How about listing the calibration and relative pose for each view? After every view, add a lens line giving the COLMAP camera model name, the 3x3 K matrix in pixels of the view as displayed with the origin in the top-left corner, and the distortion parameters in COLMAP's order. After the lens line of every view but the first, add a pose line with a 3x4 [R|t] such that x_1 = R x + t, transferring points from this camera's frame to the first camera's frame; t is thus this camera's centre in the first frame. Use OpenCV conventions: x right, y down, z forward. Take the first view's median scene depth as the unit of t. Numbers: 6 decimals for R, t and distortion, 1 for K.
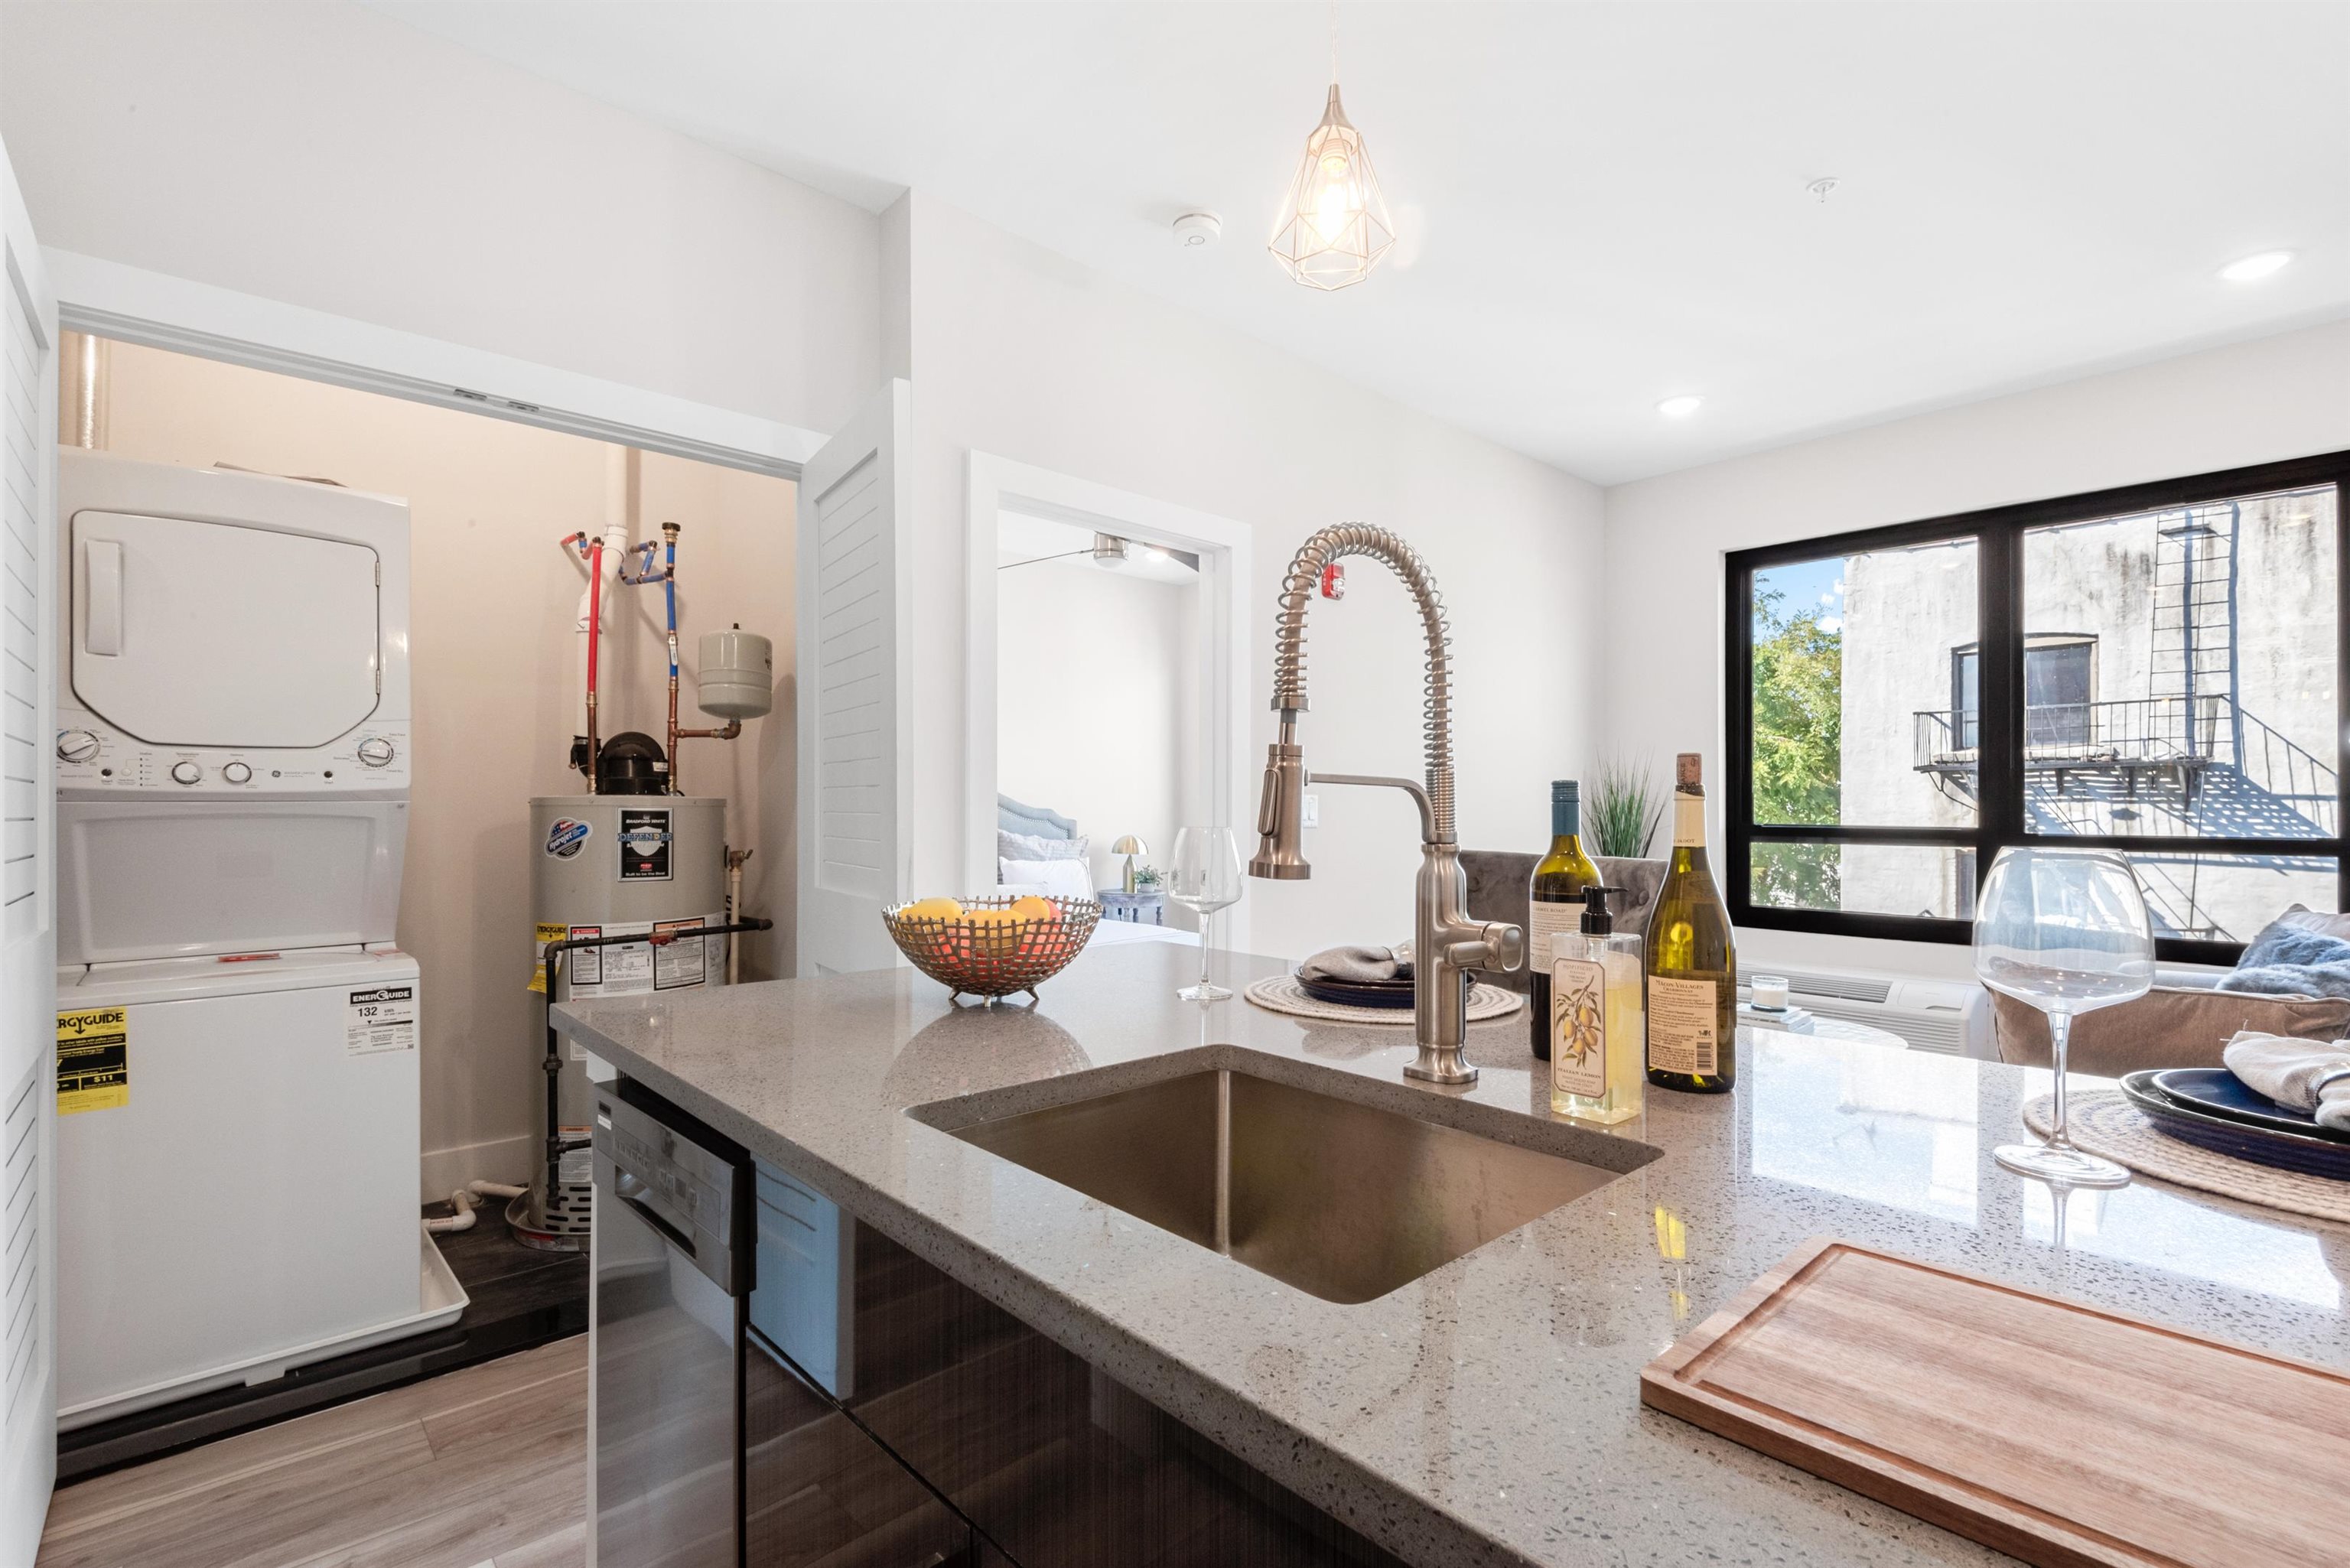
lens RADIAL K [[1070.6, 0, 1184.9], [0, 1070.6, 795.5], [0, 0, 1]] dist [0.024912, -0.013476]
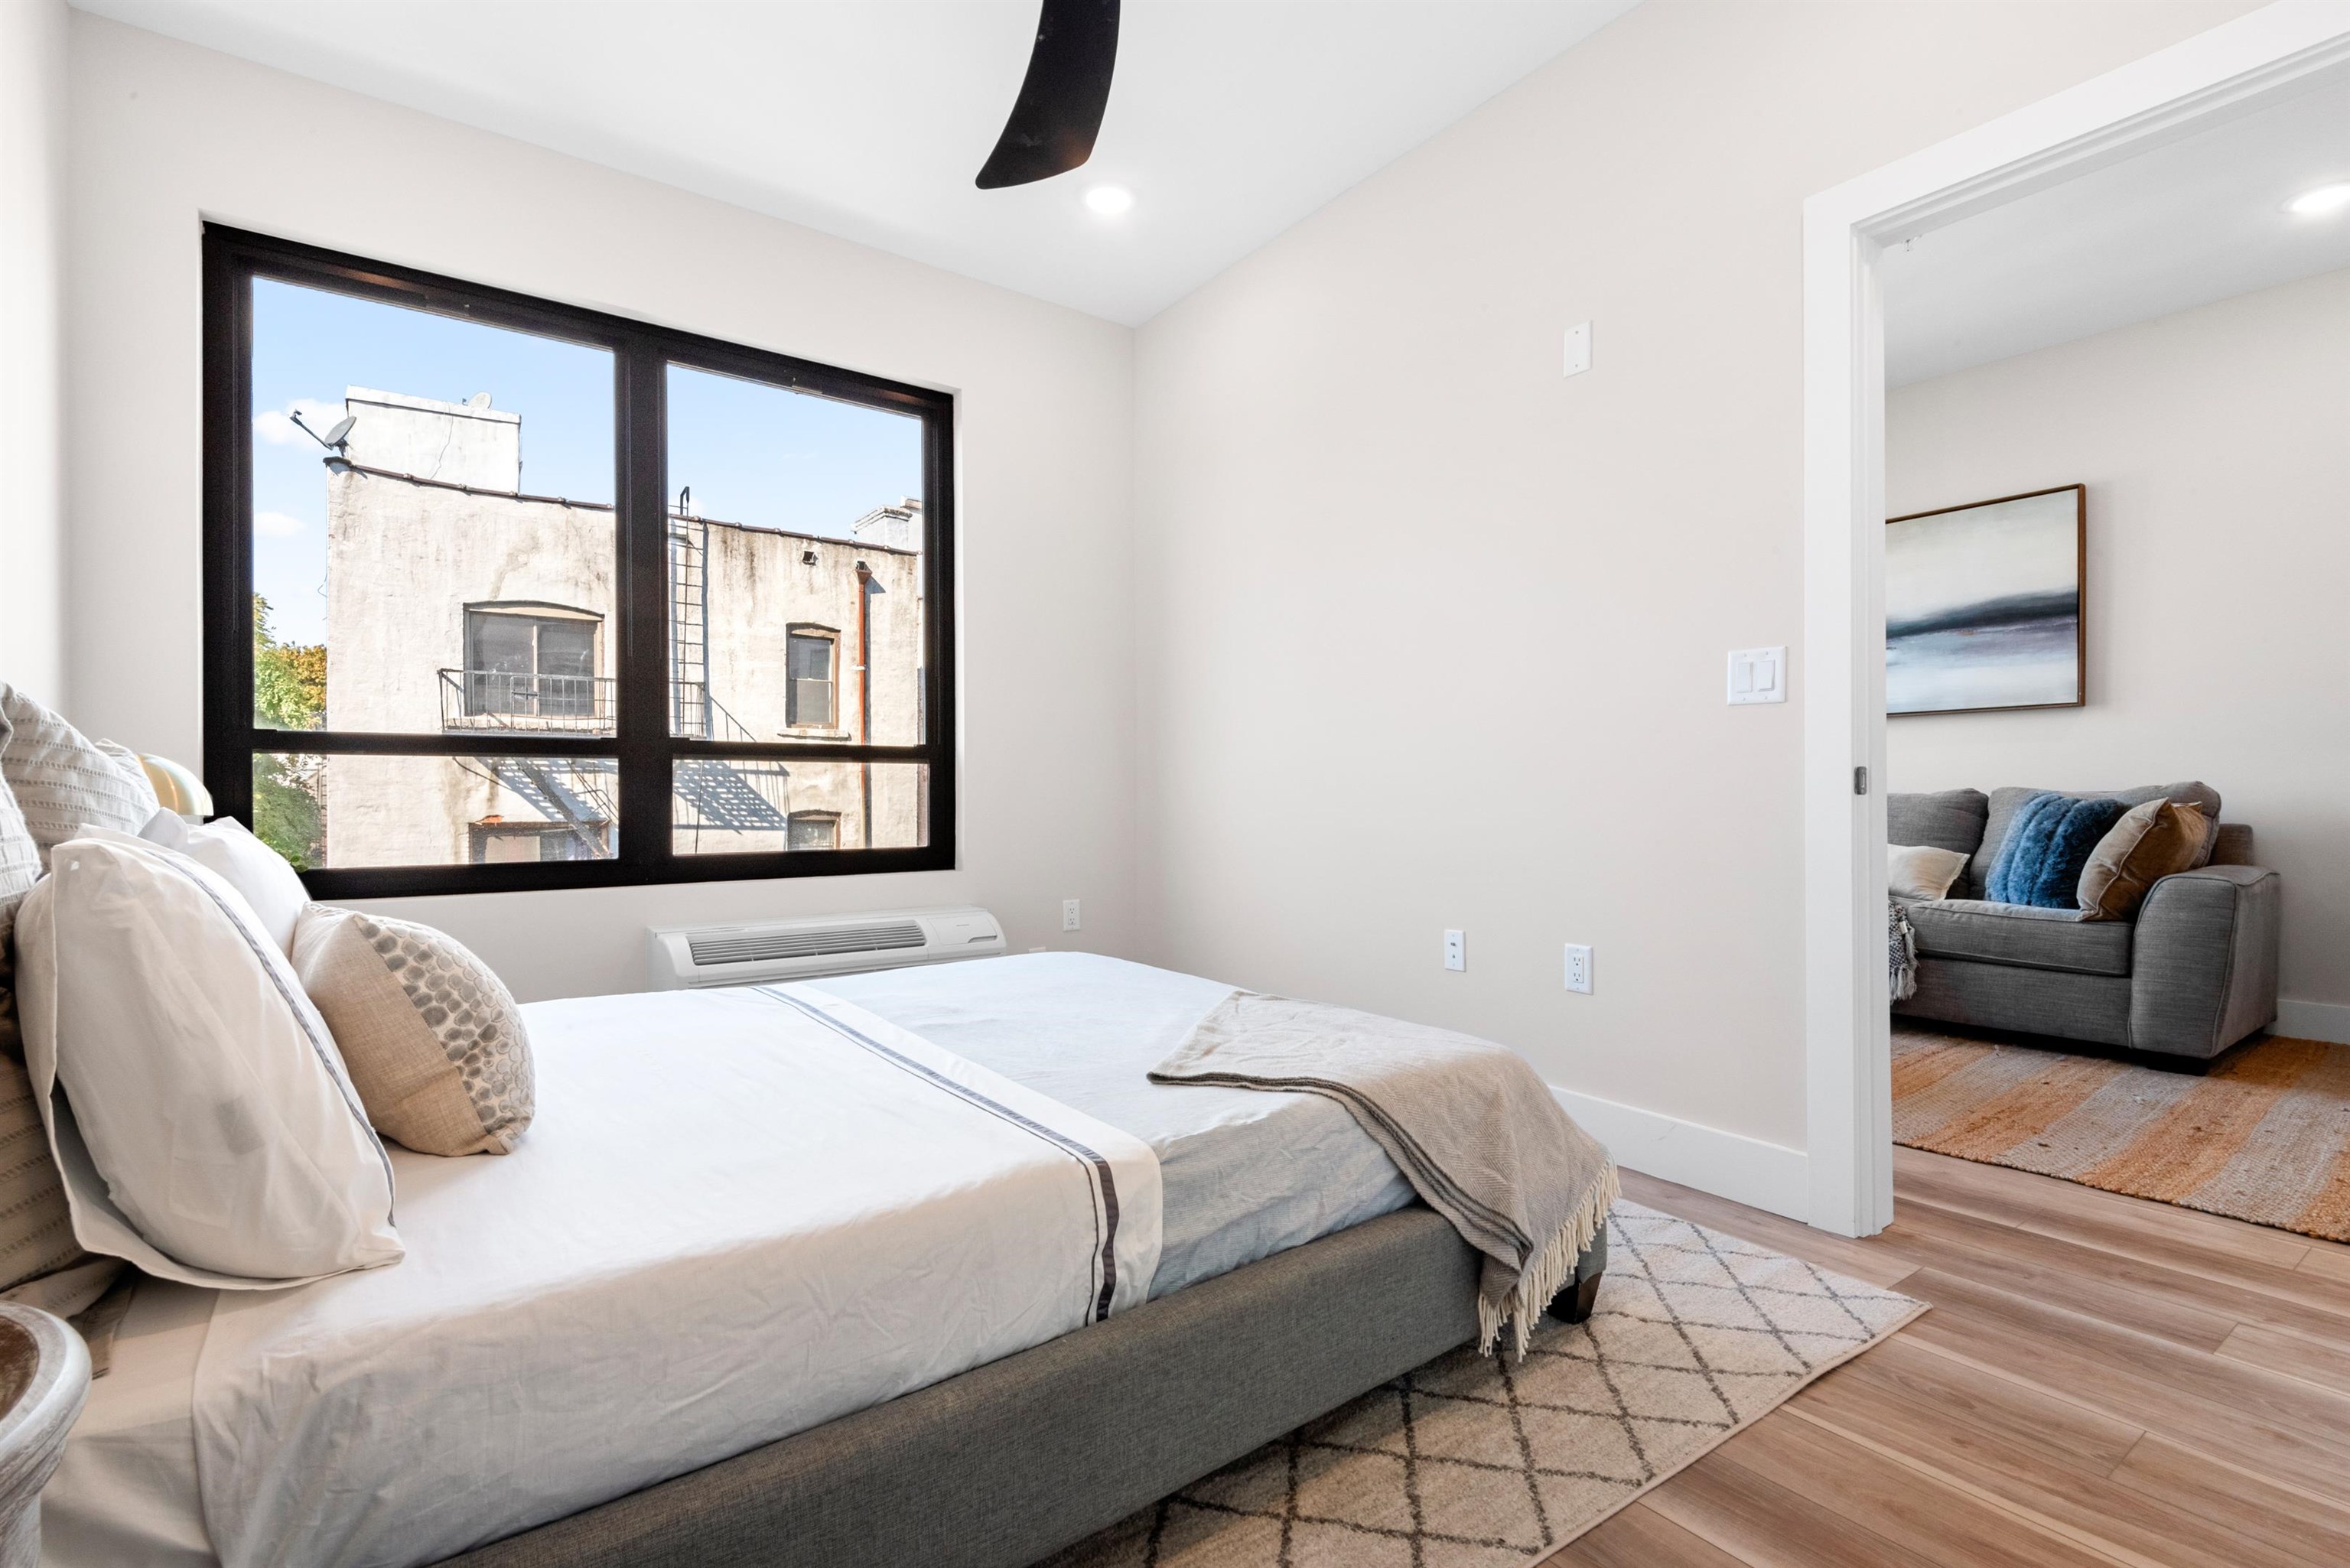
lens RADIAL K [[1070.6, 0, 1198.4], [0, 1070.6, 800.7], [0, 0, 1]] dist [0.024912, -0.013476]
pose [[0.117606, -0.008329, 0.993025, -0.143677], [-0.007015, 0.999933, 0.009217, 0.020297], [-0.993036, -0.008050, 0.117540, 0.311222]]
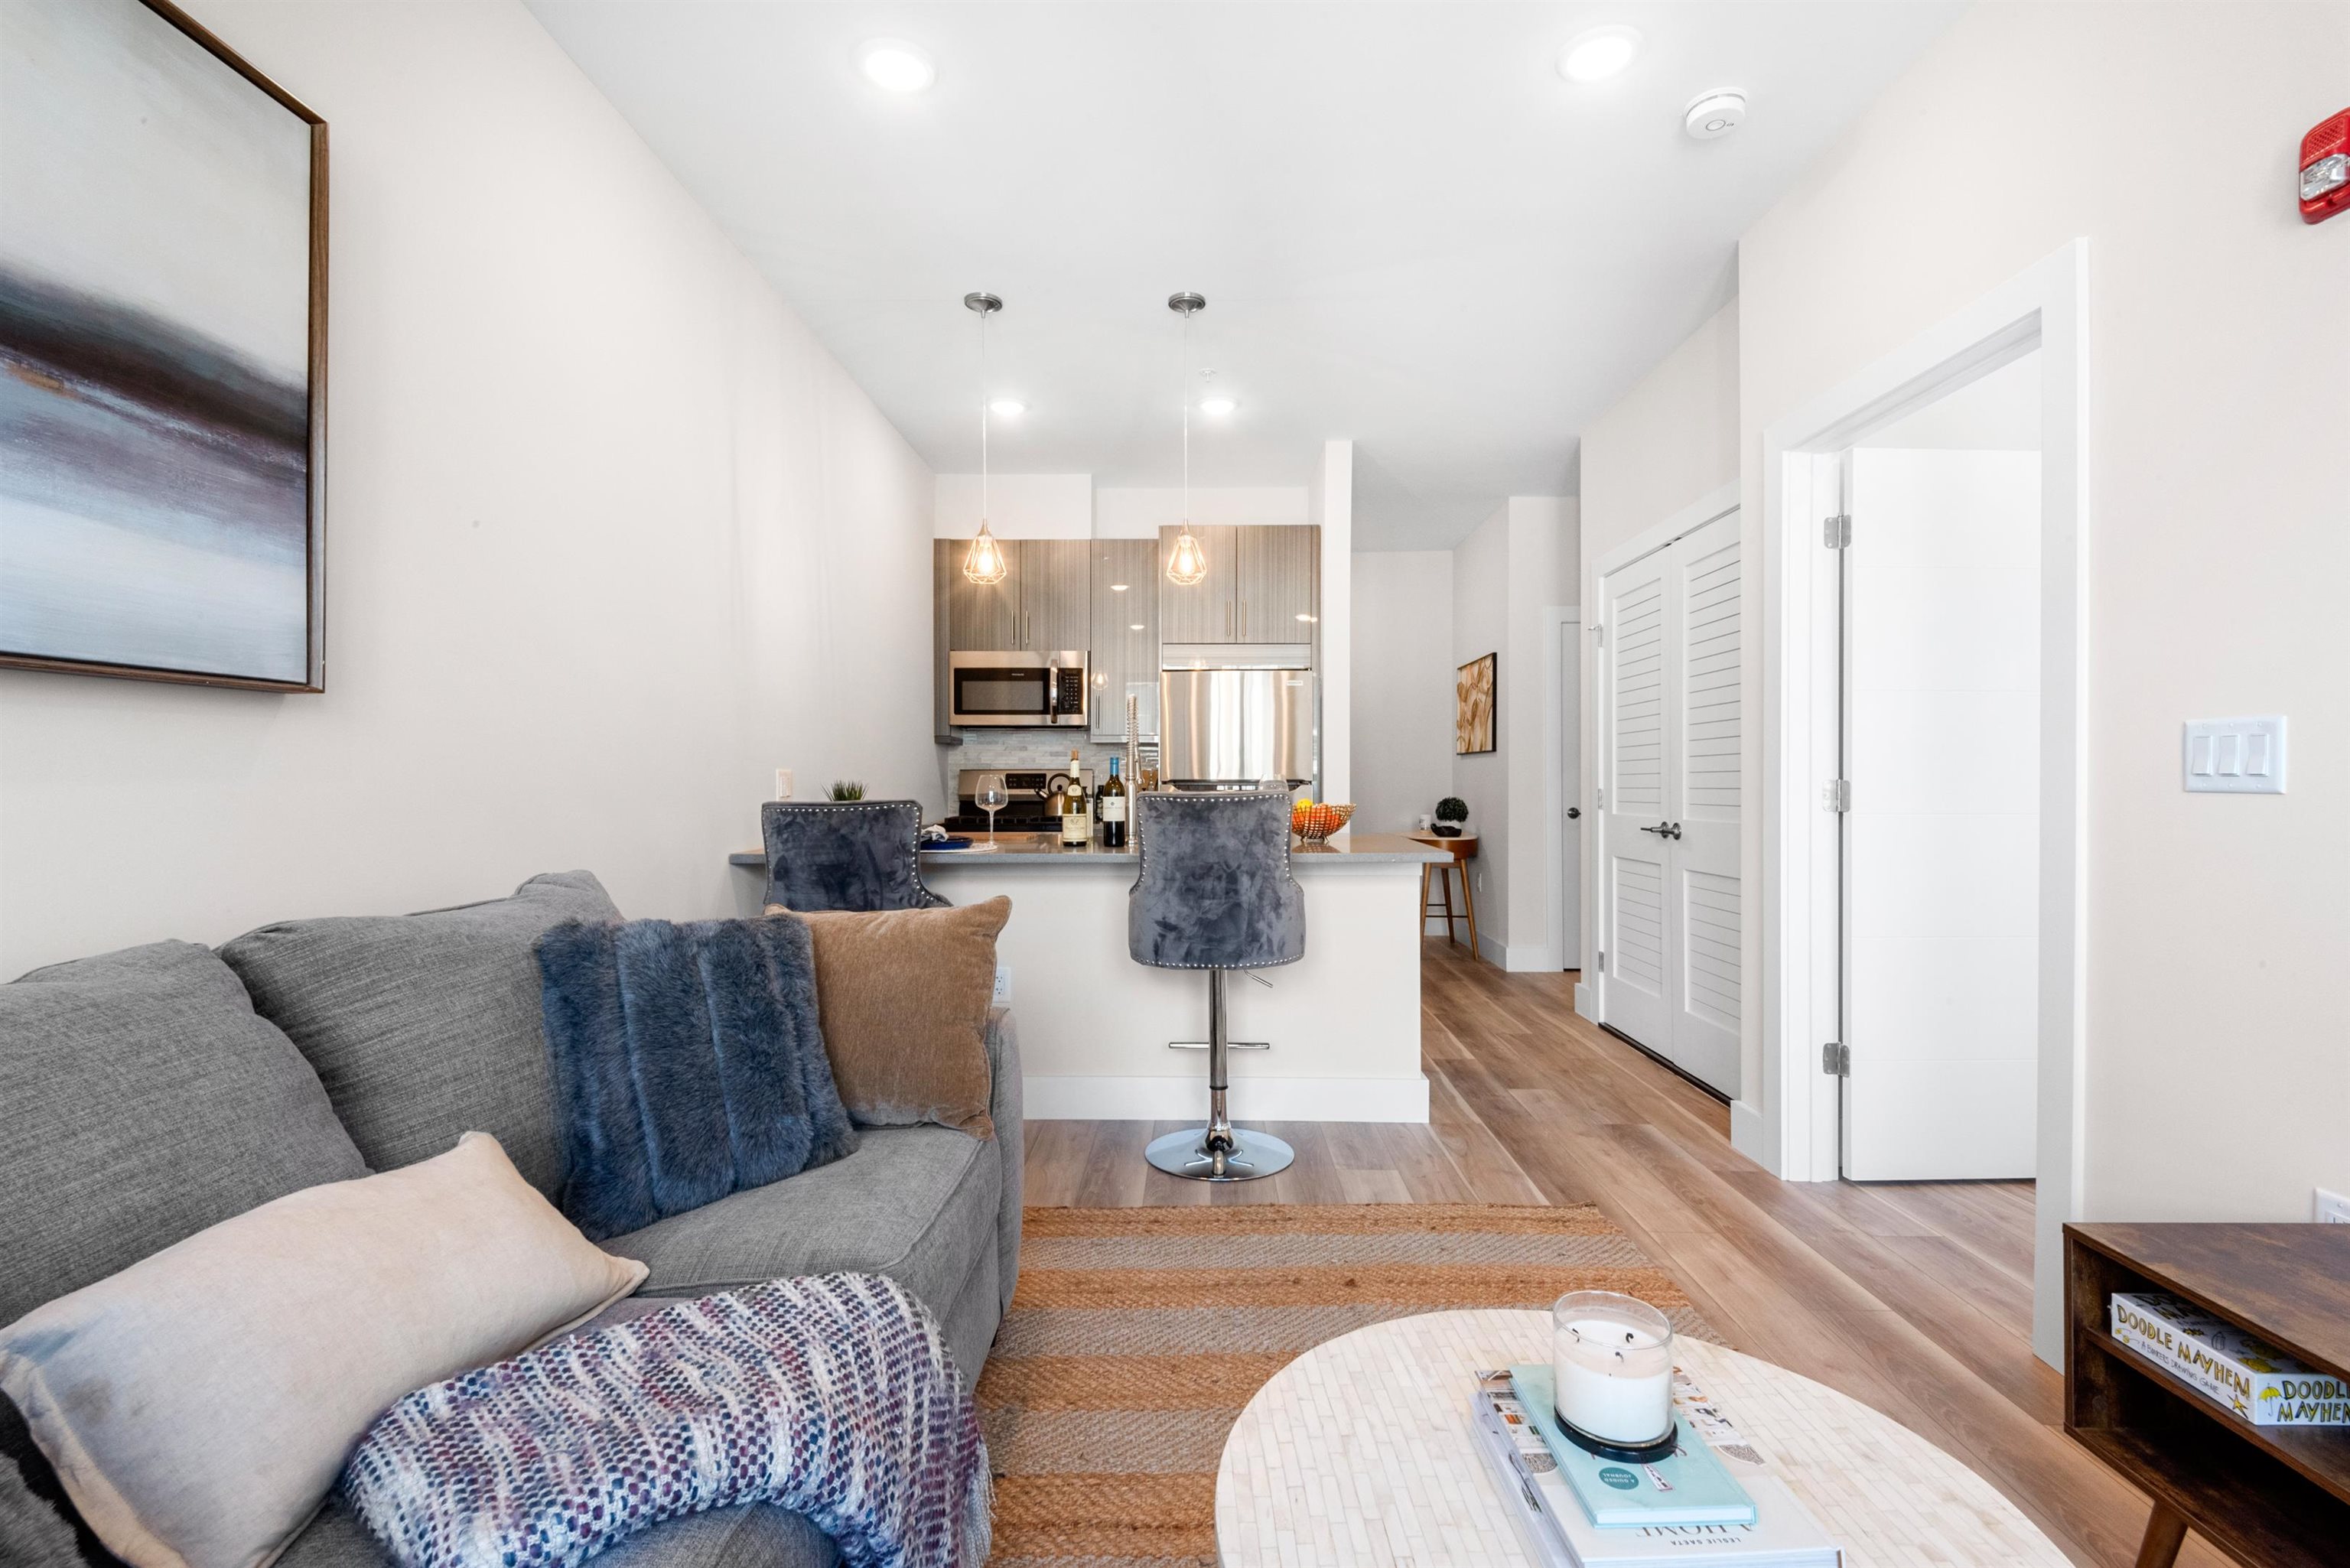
lens RADIAL K [[1070.6, 0, 1190.9], [0, 1070.6, 772.0], [0, 0, 1]] dist [0.024912, -0.013476]
pose [[-0.692124, -0.006897, -0.721745, 0.187394], [0.006836, 0.999847, -0.016110, 0.006368], [0.721746, -0.016084, -0.691971, 0.252993]]
